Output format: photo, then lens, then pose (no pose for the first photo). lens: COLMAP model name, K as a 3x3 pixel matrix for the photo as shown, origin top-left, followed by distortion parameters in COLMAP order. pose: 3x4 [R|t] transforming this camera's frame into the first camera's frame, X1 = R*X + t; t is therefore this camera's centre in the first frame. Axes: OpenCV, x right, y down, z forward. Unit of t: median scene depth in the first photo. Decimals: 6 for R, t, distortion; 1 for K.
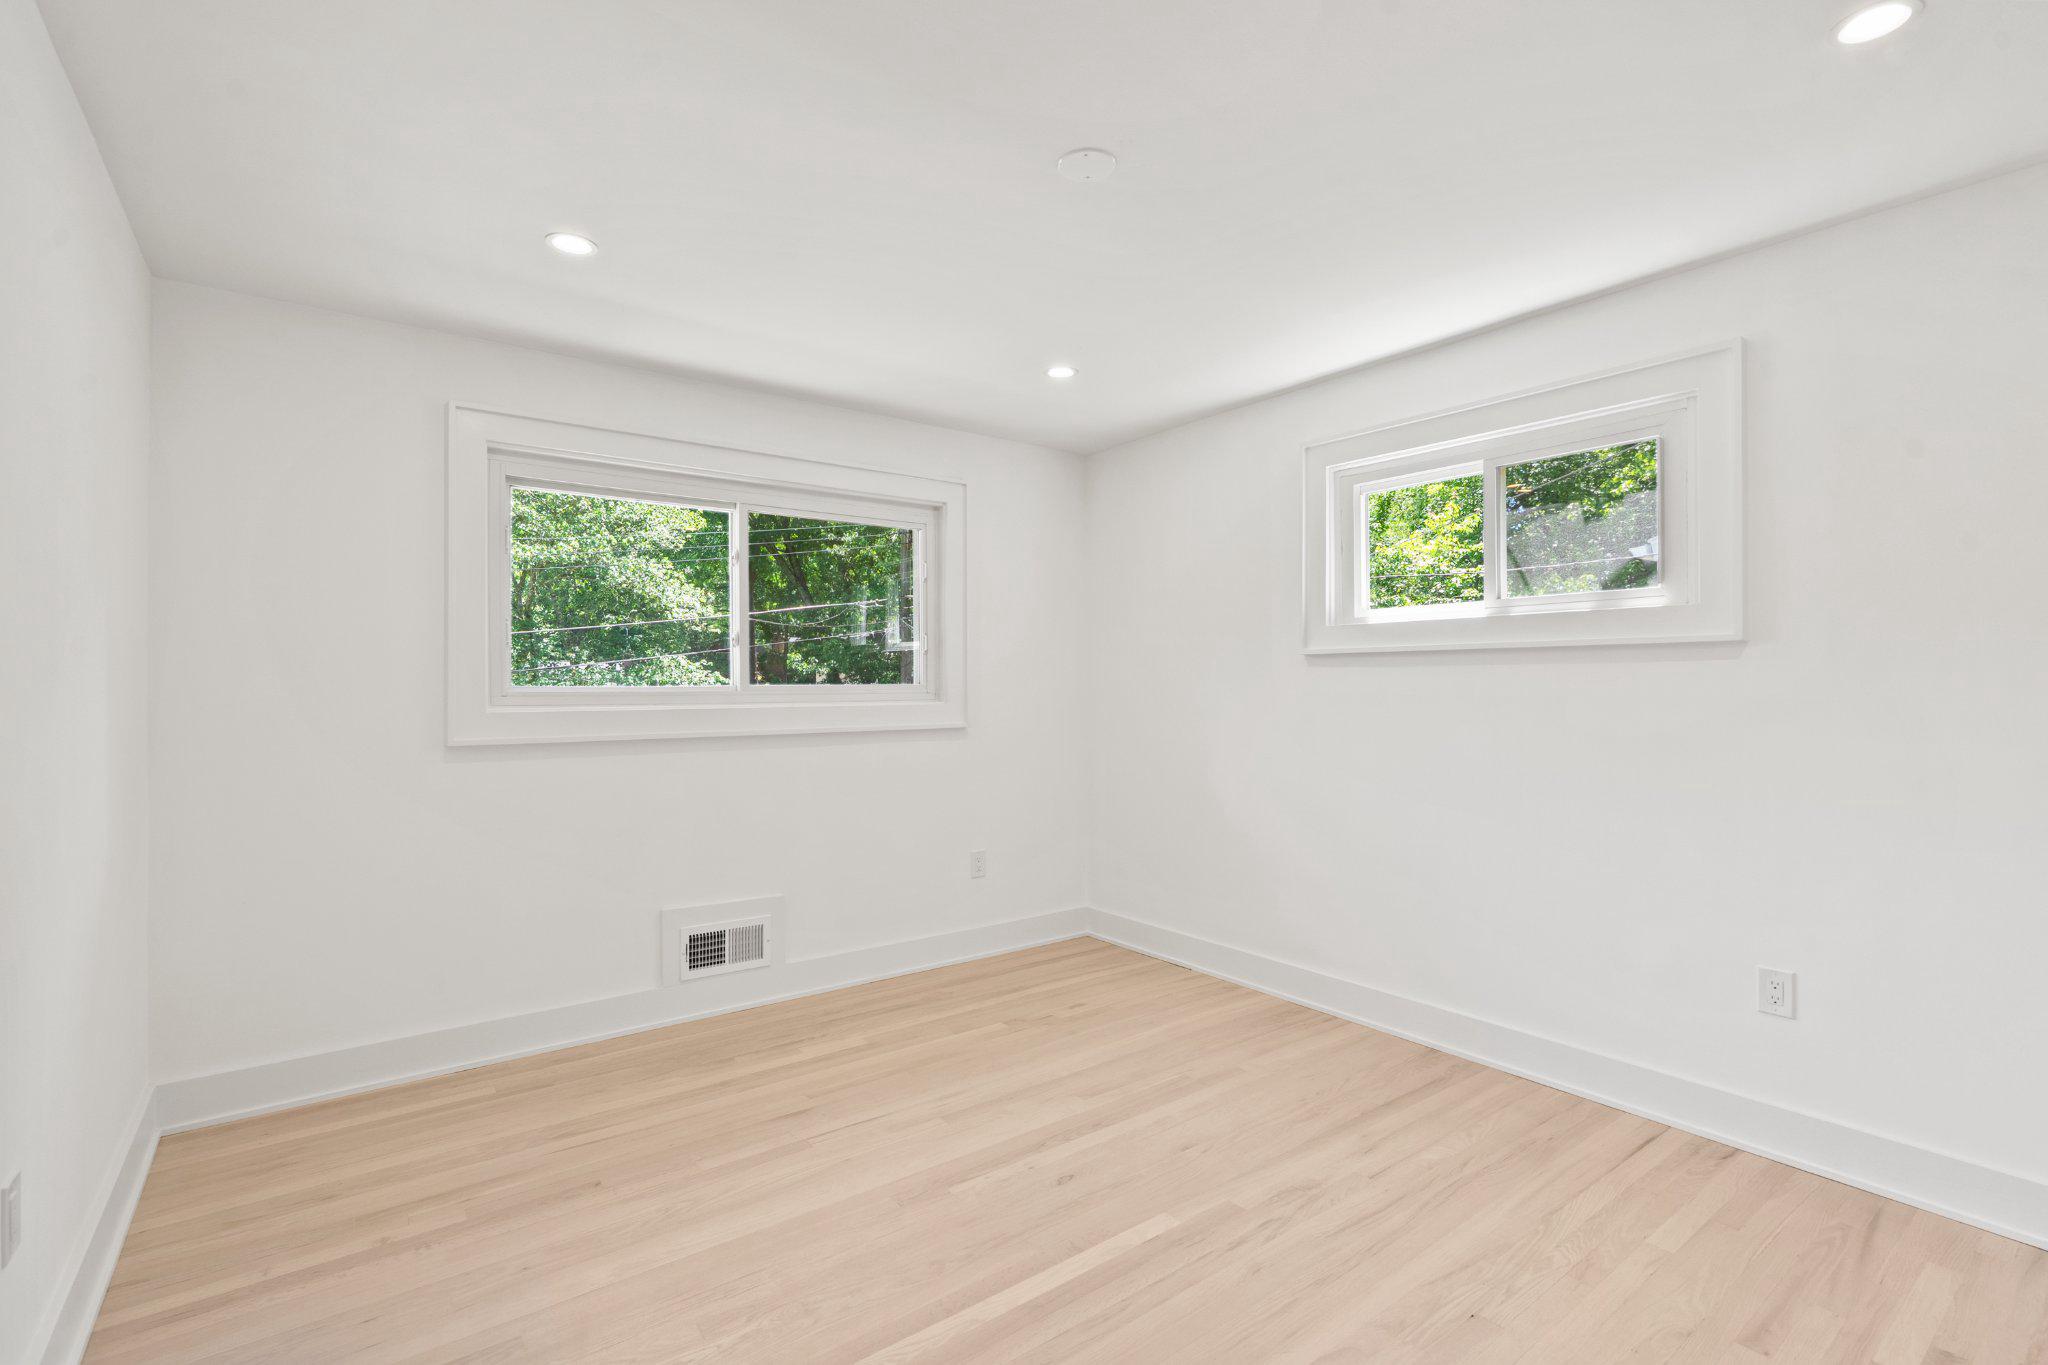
lens RADIAL K [[924.2, 0, 1025.7], [0, 924.2, 691.3], [0, 0, 1]] dist [-0.000843, 0.000387]
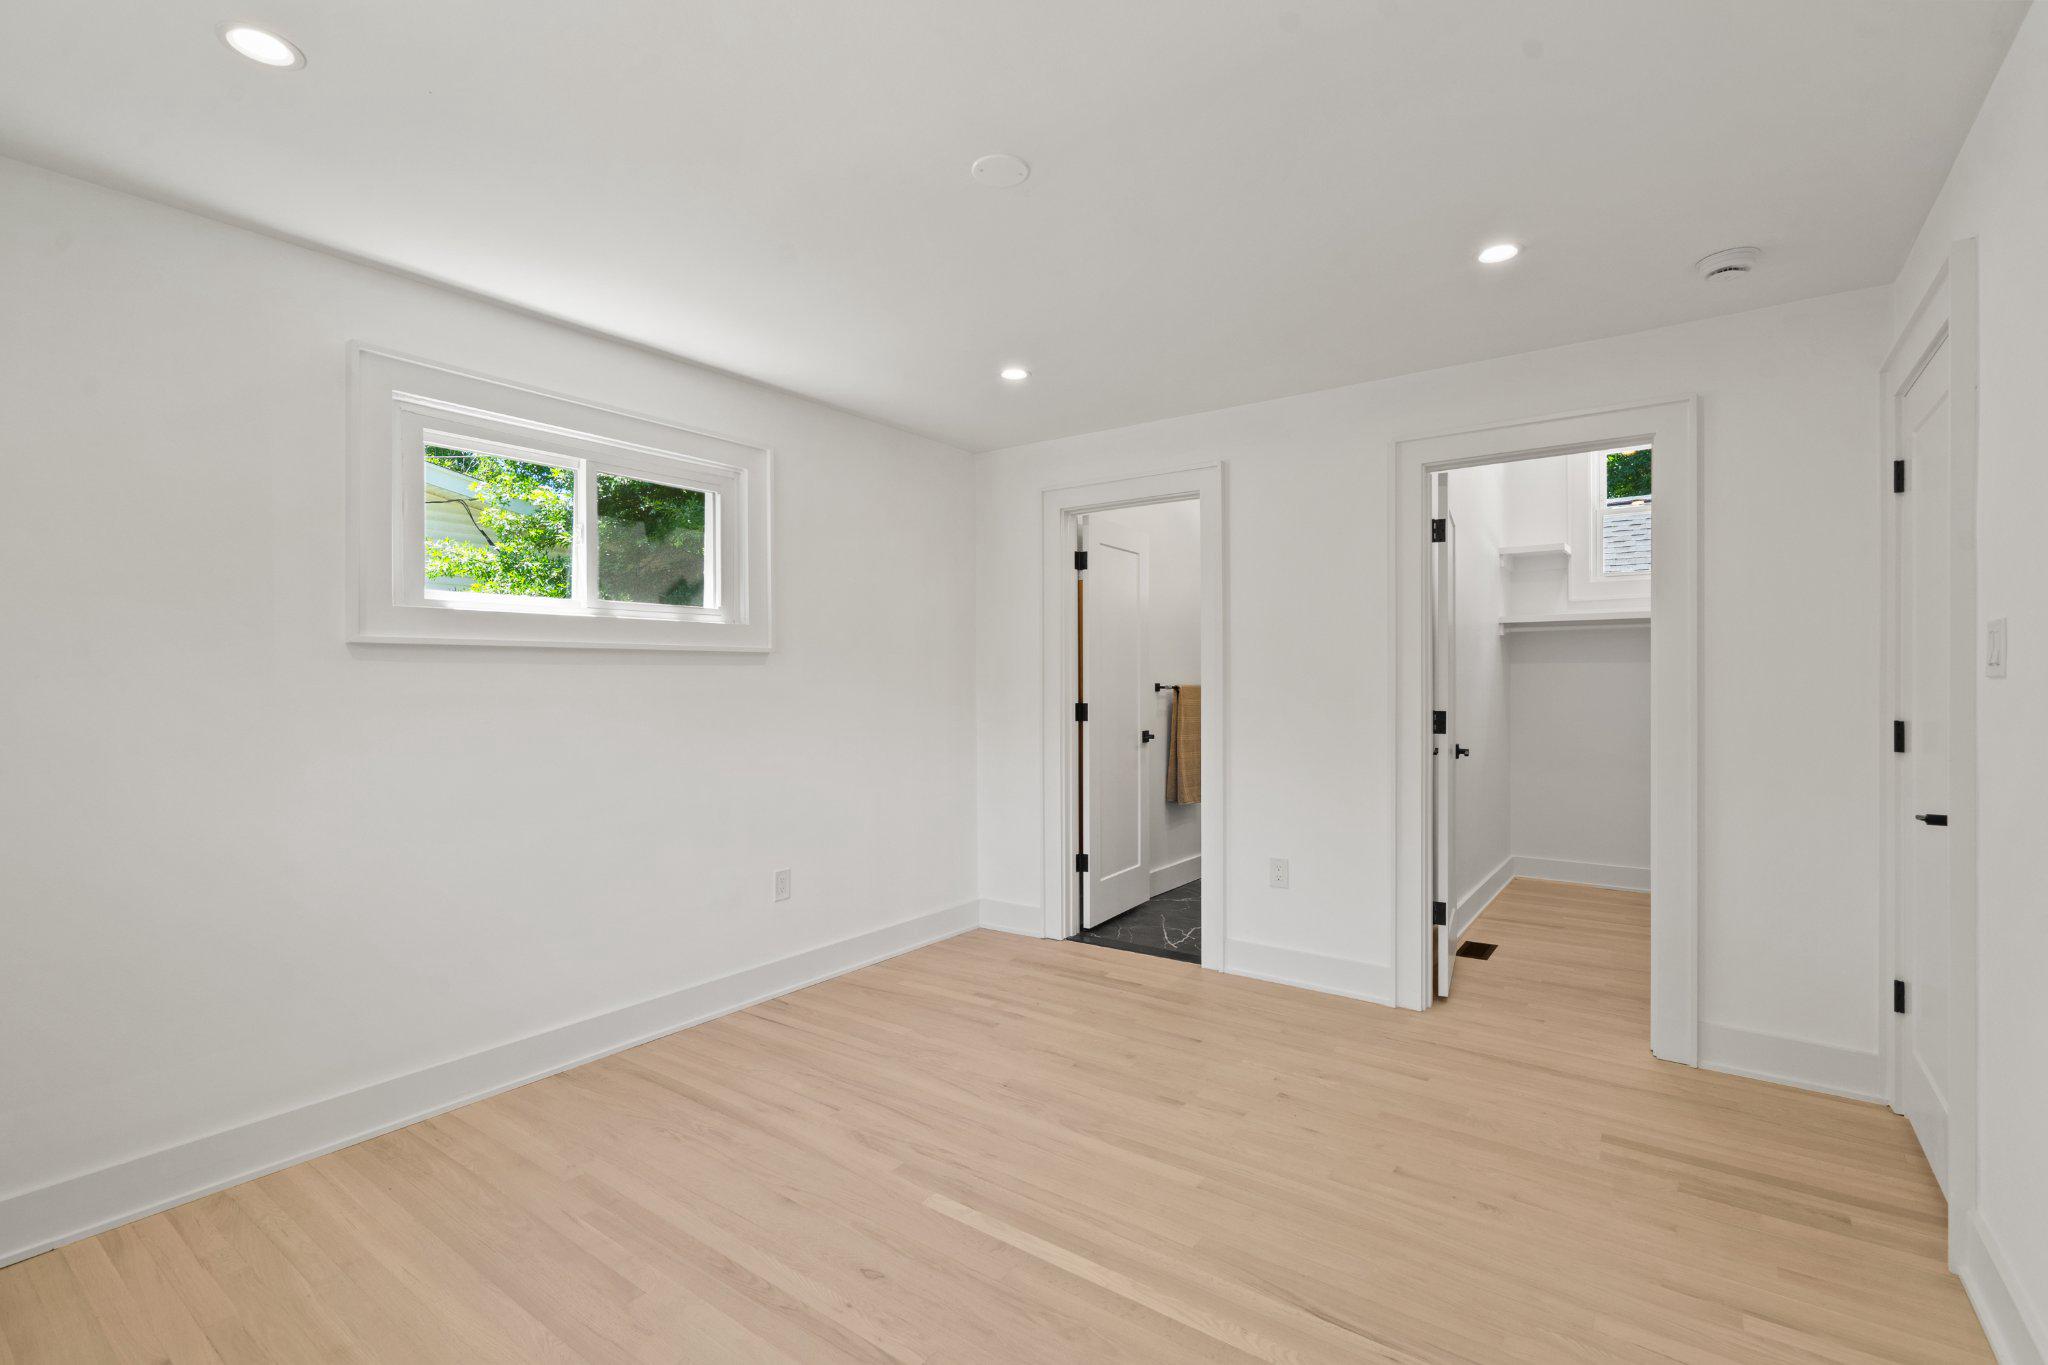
lens RADIAL K [[924.2, 0, 1025.7], [0, 924.2, 691.3], [0, 0, 1]] dist [-0.000843, 0.000387]
pose [[-0.288023, -0.009715, 0.957574, -0.706926], [0.011775, 0.999837, 0.013685, -0.008502], [-0.957551, 0.015217, -0.287861, 0.977895]]
